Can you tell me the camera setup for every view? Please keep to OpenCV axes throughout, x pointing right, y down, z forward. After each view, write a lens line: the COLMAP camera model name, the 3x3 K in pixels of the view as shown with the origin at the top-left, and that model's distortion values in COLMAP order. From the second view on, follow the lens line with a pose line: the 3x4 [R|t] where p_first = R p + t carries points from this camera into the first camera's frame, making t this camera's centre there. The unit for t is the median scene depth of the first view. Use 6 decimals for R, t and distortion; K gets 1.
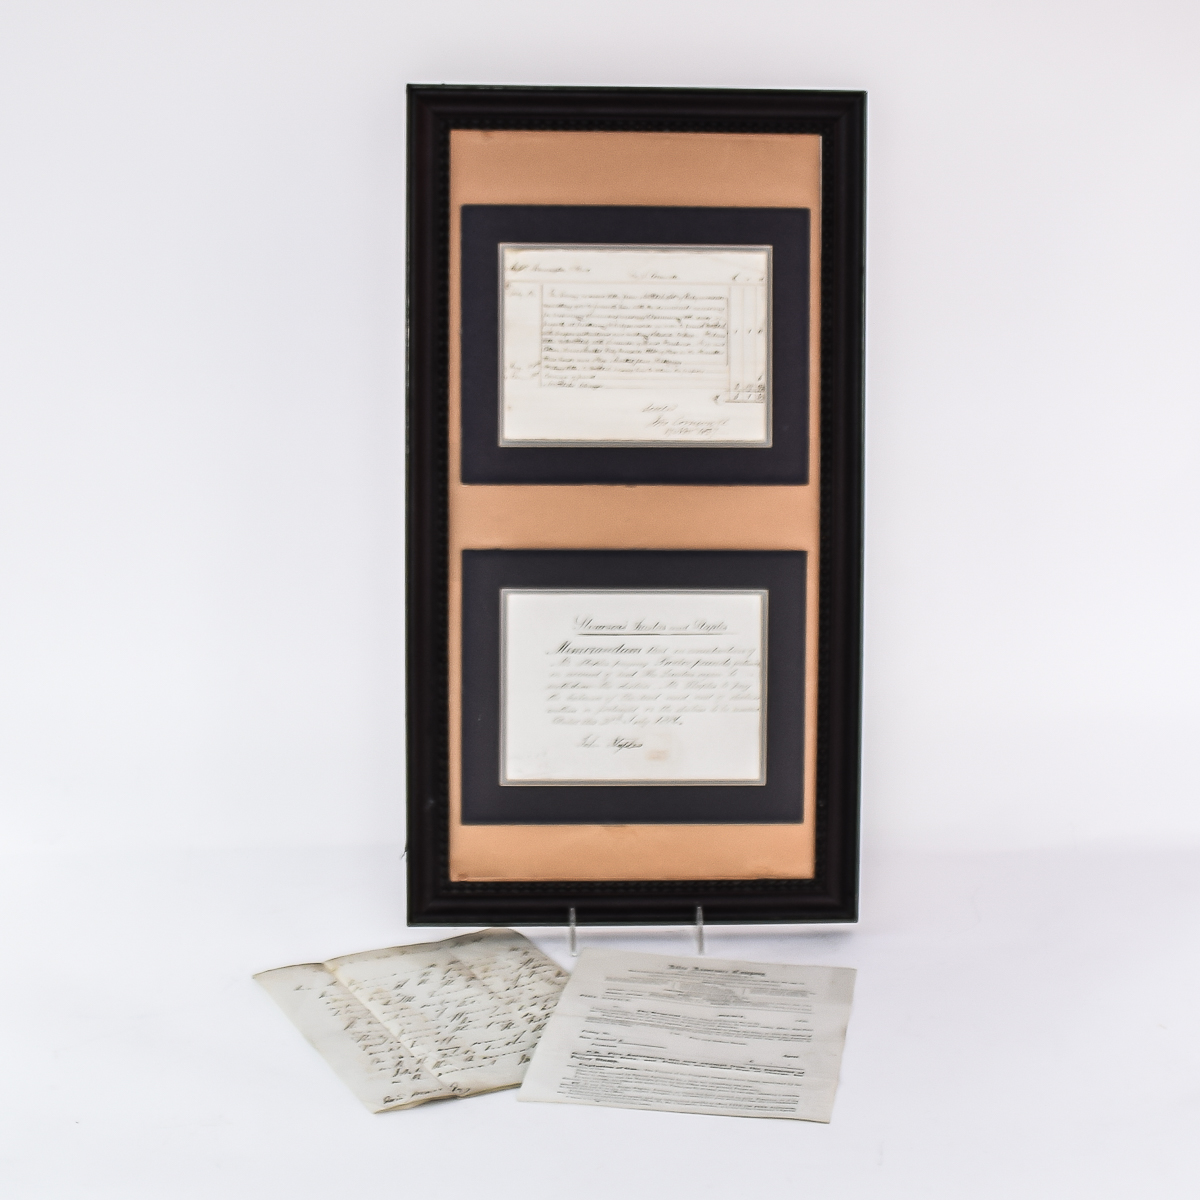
lens RADIAL K [[8301.9, 0, 599.9], [0, 8301.9, 599.2], [0, 0, 1]] dist [-3.582908, 0.000000]
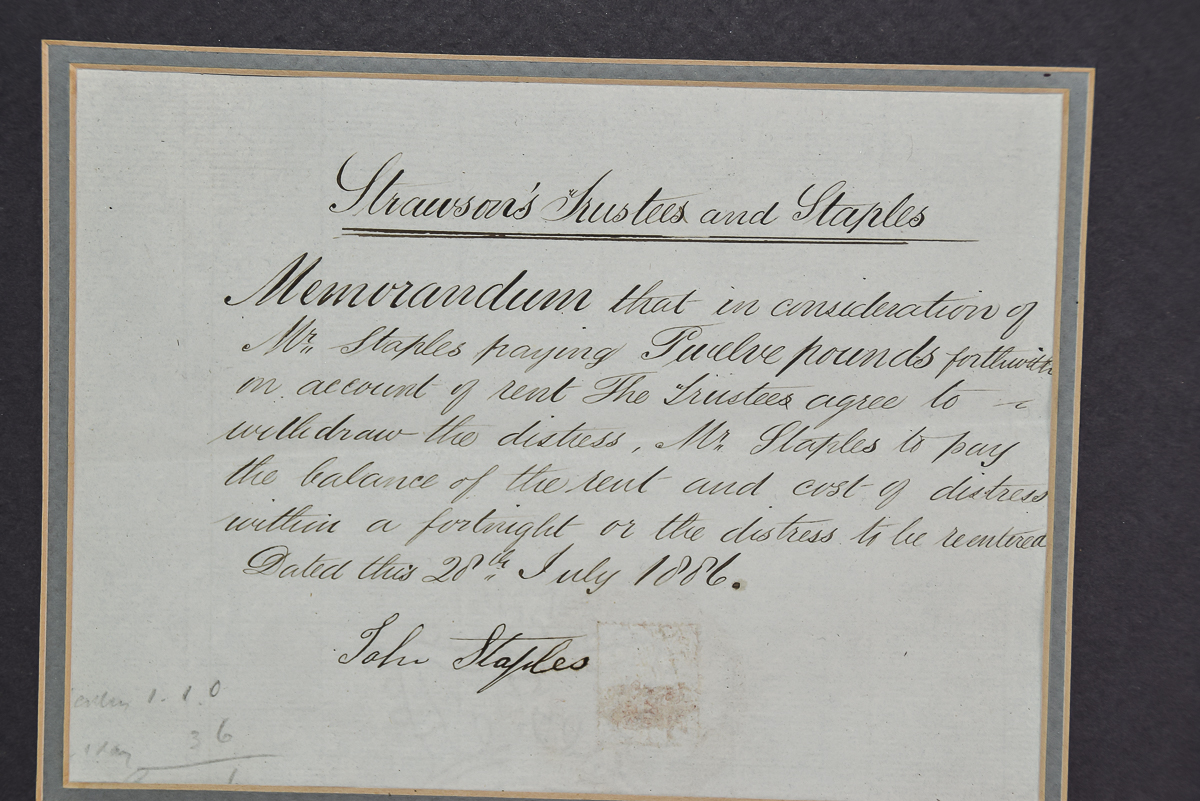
lens RADIAL K [[3611.6, 0, 604.3], [0, 3611.6, 402.4], [0, 0, 1]] dist [0.116304, 0.000000]
pose [[0.996703, 0.025186, -0.077125, 0.014168], [-0.024298, 0.999628, 0.012428, 0.007948], [0.077409, -0.010513, 0.996944, 0.887641]]
